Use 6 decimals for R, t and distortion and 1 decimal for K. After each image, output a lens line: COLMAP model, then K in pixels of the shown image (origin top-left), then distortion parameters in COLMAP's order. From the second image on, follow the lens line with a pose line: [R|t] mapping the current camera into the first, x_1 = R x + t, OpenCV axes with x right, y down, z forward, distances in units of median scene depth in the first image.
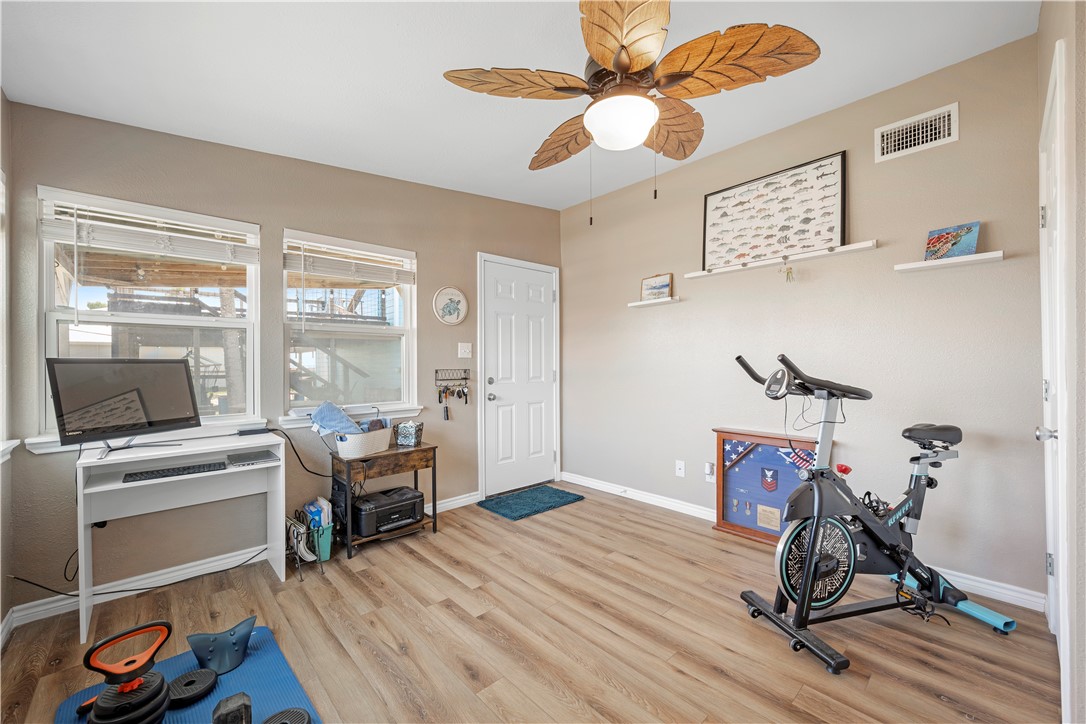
lens RADIAL K [[422.3, 0, 543.2], [0, 422.3, 356.5], [0, 0, 1]] dist [-0.004919, 0.000899]
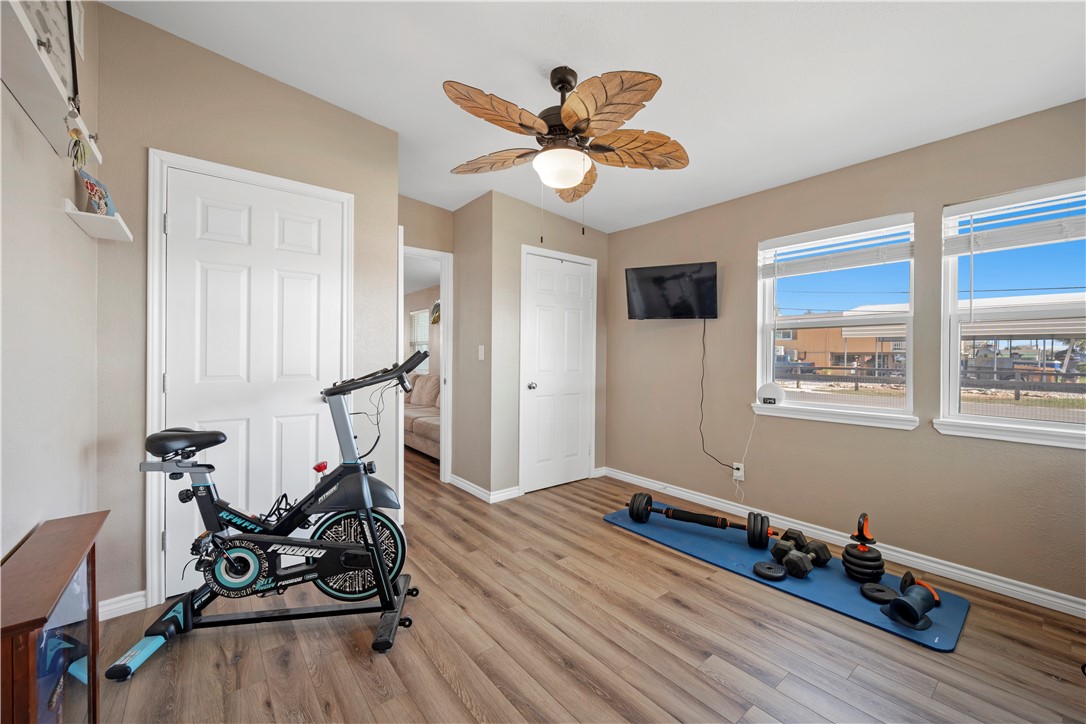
lens RADIAL K [[422.3, 0, 544.8], [0, 422.3, 362.4], [0, 0, 1]] dist [-0.004919, 0.000899]
pose [[-0.997775, -0.001541, 0.066660, 0.138140], [-0.001206, 0.999986, 0.005064, 0.021575], [-0.066667, 0.004972, -0.997763, 2.057325]]
